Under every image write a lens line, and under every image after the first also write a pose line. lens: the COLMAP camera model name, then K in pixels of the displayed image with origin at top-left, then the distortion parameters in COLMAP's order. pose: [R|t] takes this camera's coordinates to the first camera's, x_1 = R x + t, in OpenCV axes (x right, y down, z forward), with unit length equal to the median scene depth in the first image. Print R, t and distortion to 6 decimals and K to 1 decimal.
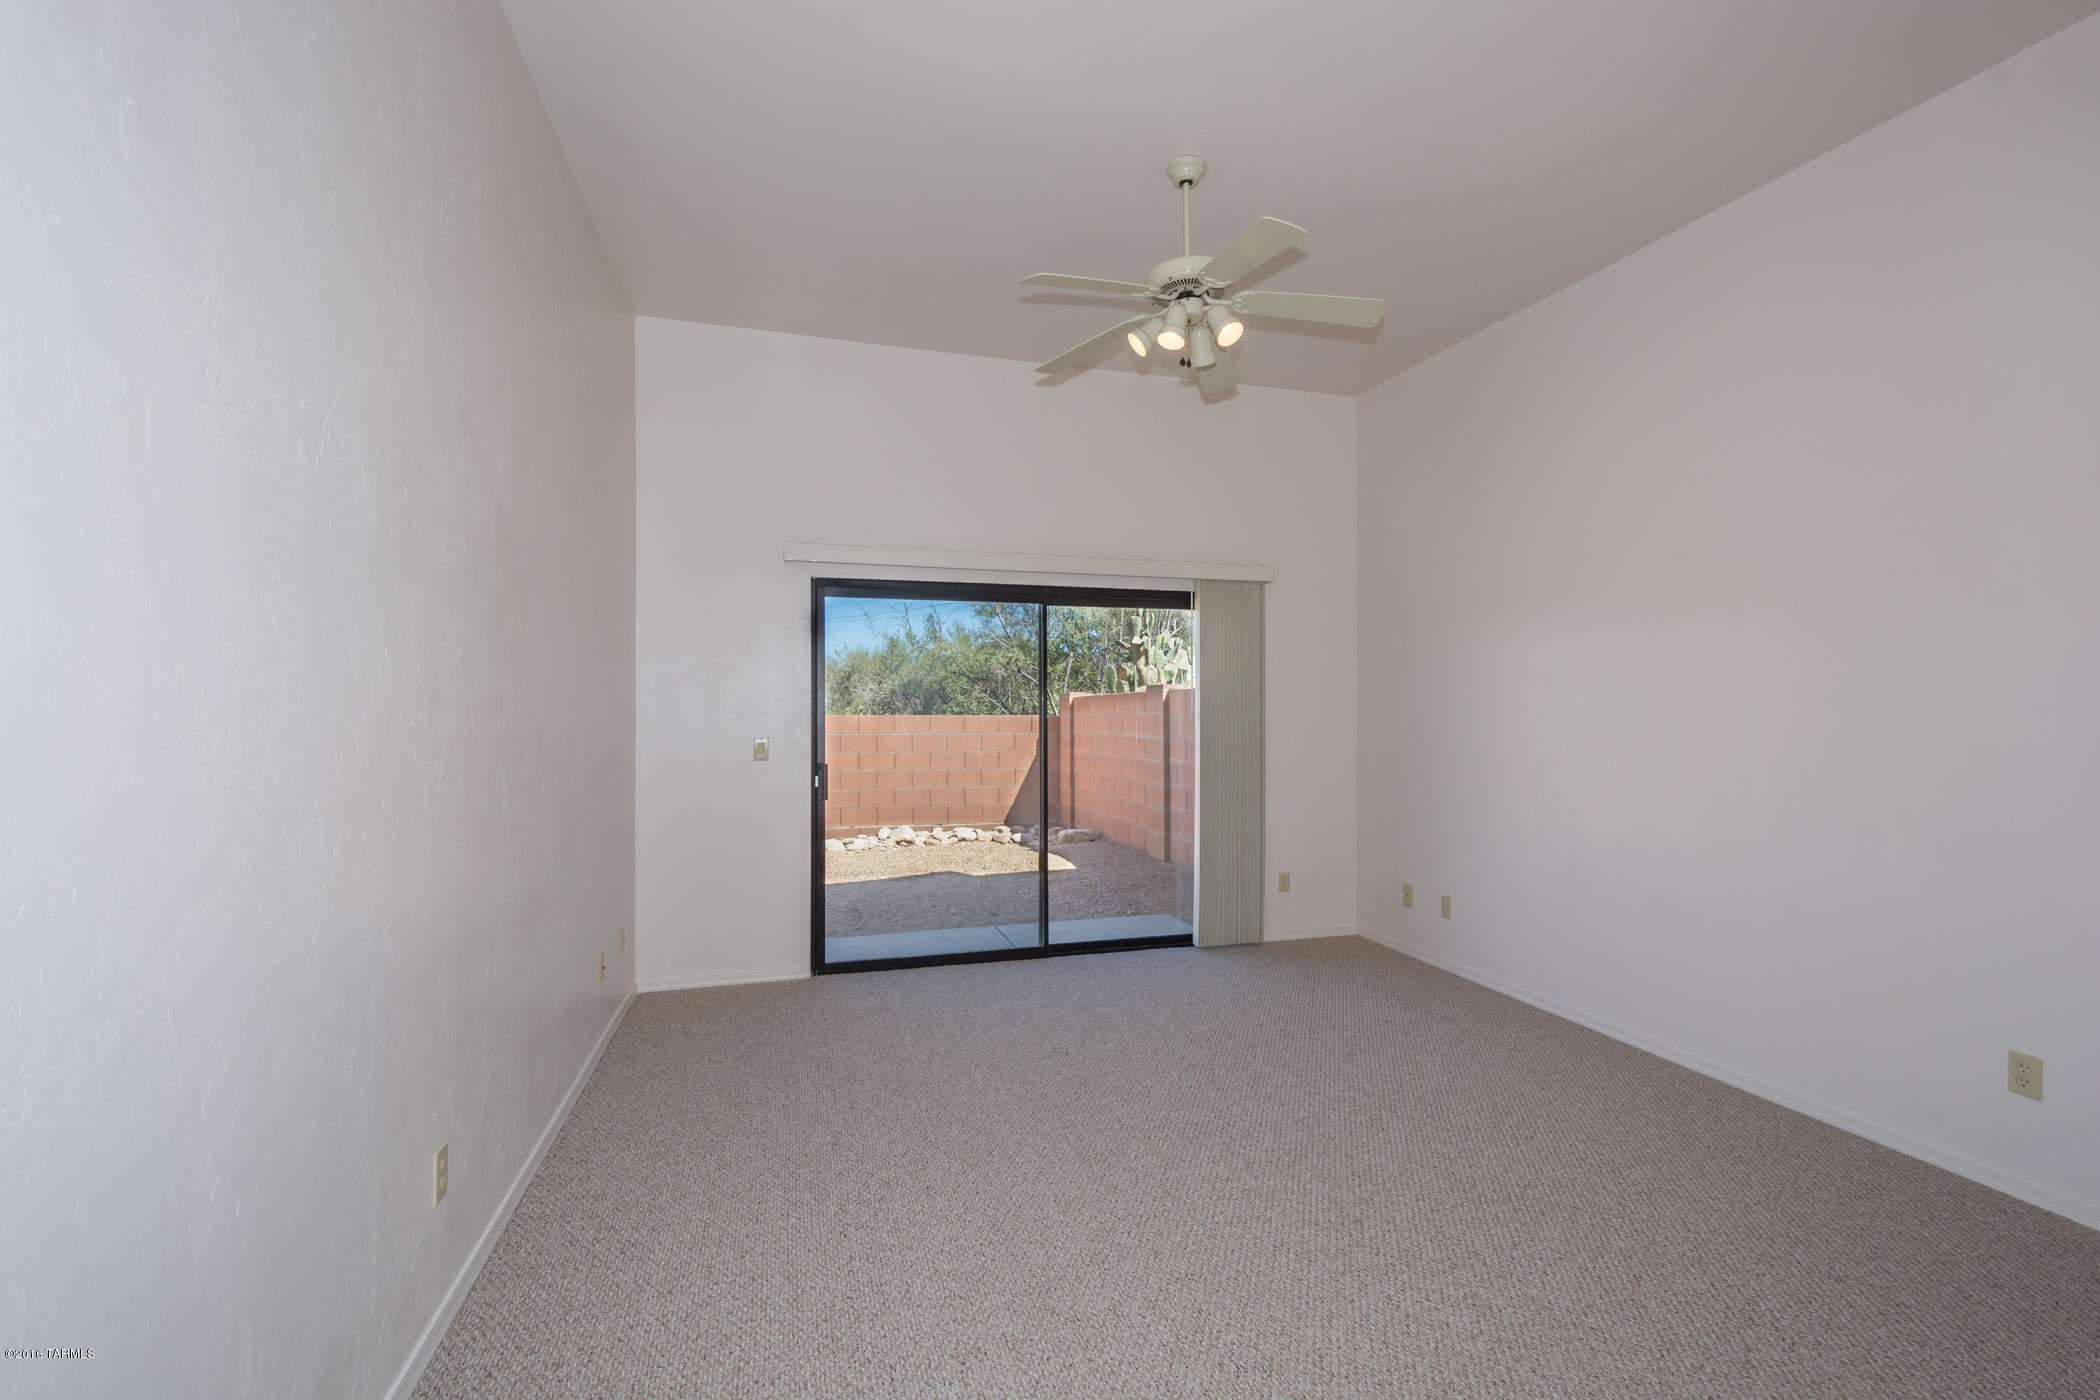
lens RADIAL K [[915.4, 0, 1055.7], [0, 915.4, 693.0], [0, 0, 1]] dist [0.001516, -0.000490]
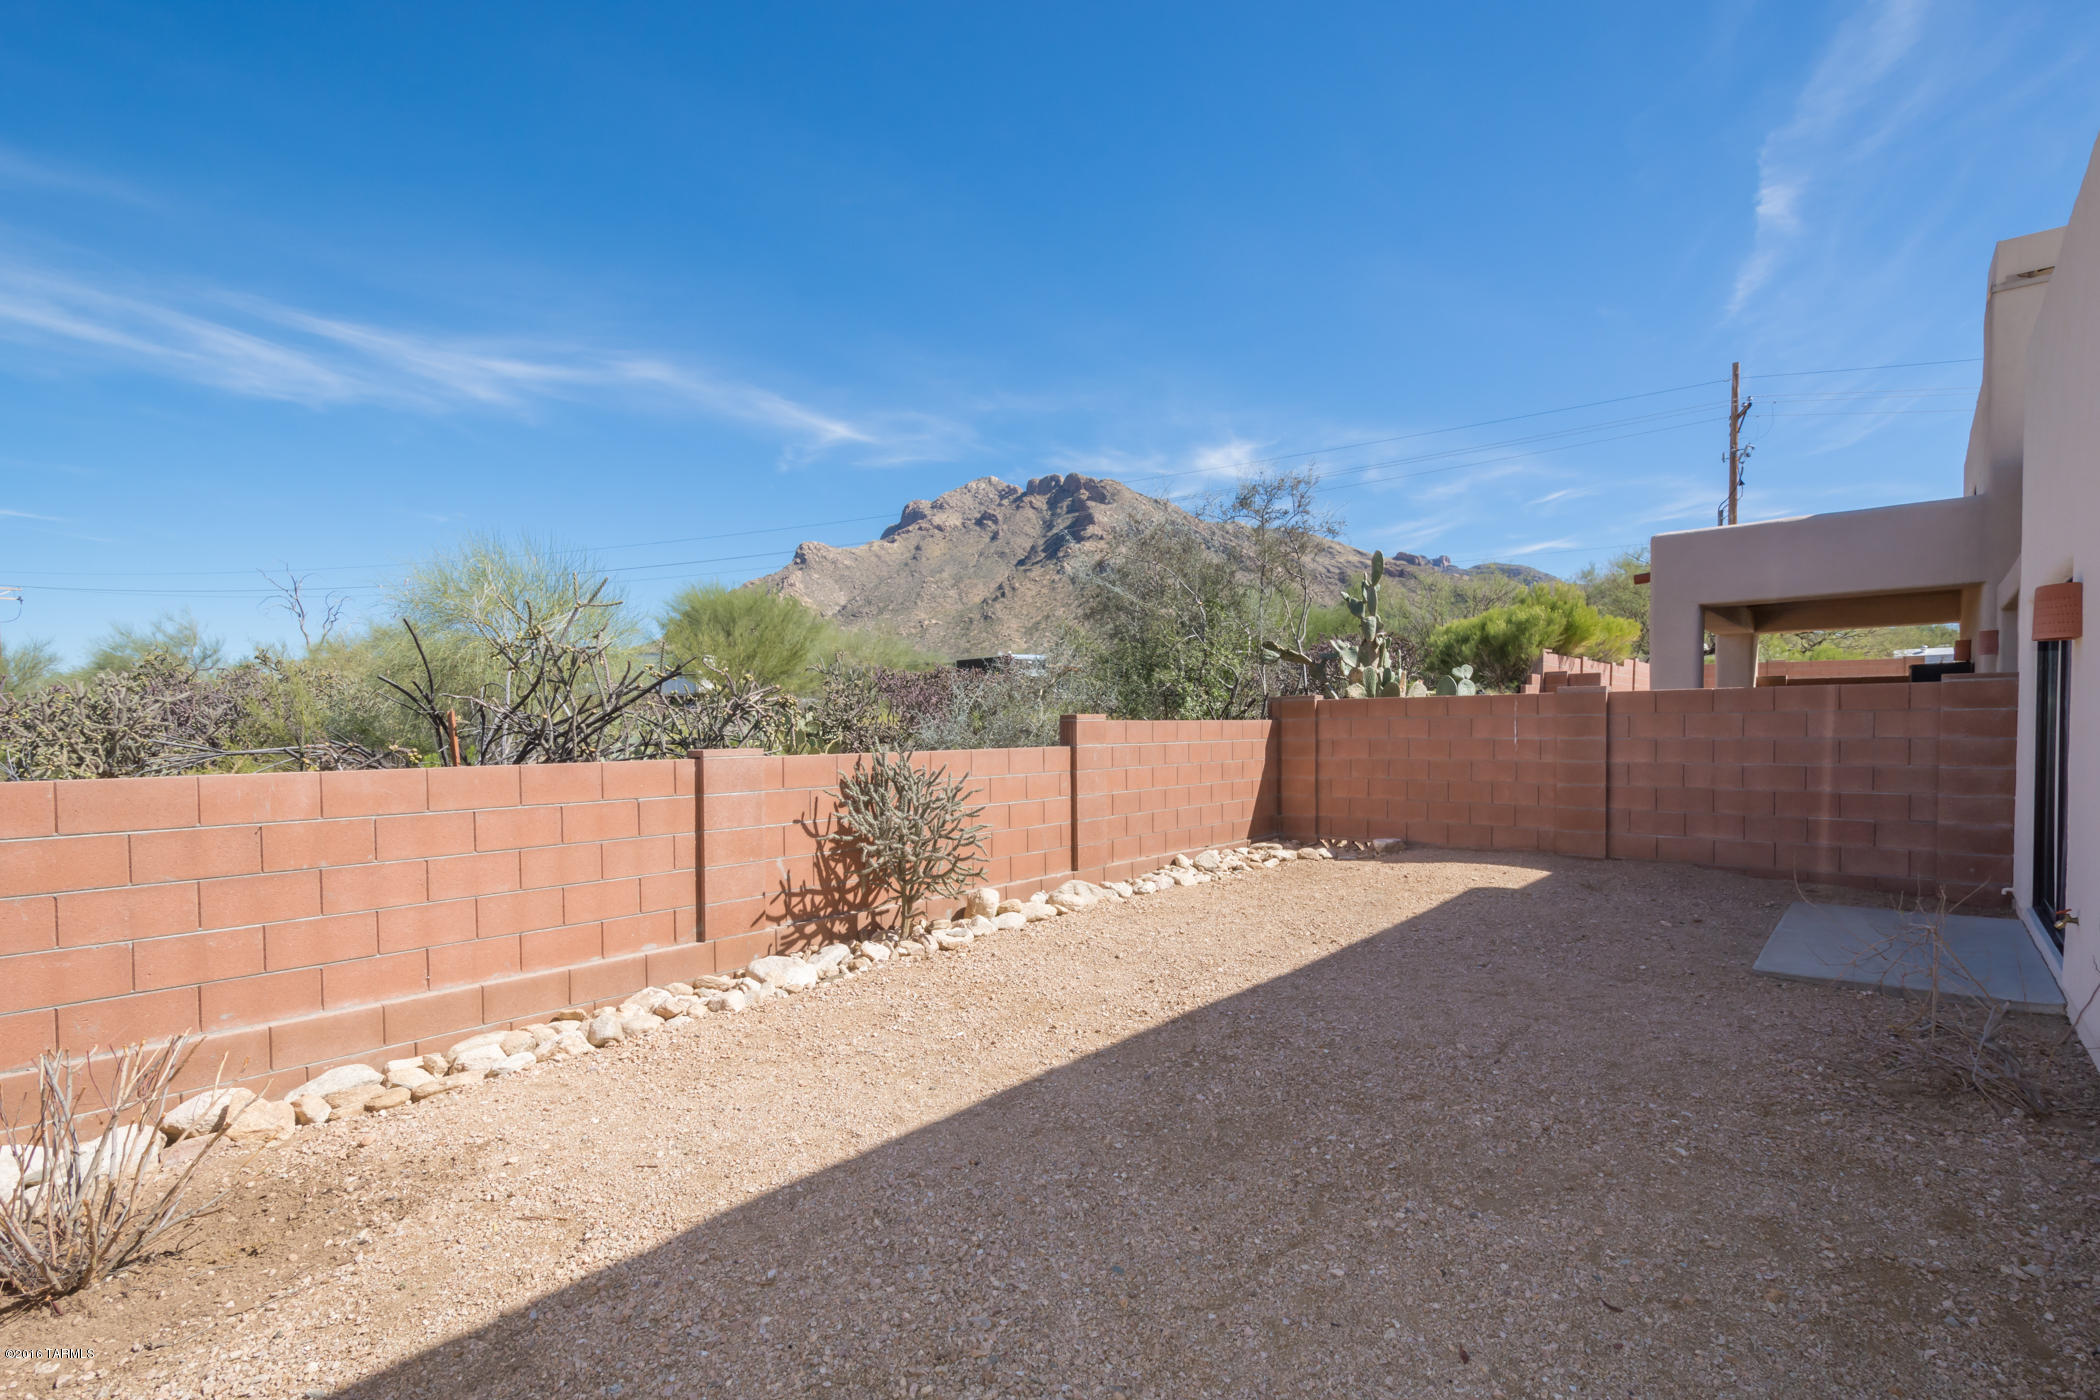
lens RADIAL K [[940.9, 0, 1055.6], [0, 940.9, 749.1], [0, 0, 1]] dist [0.015820, -0.003938]
pose [[0.840665, -0.023003, 0.541067, -0.863533], [-0.002630, 0.998912, 0.046554, 0.012434], [-0.541550, -0.040560, 0.839690, 0.402138]]
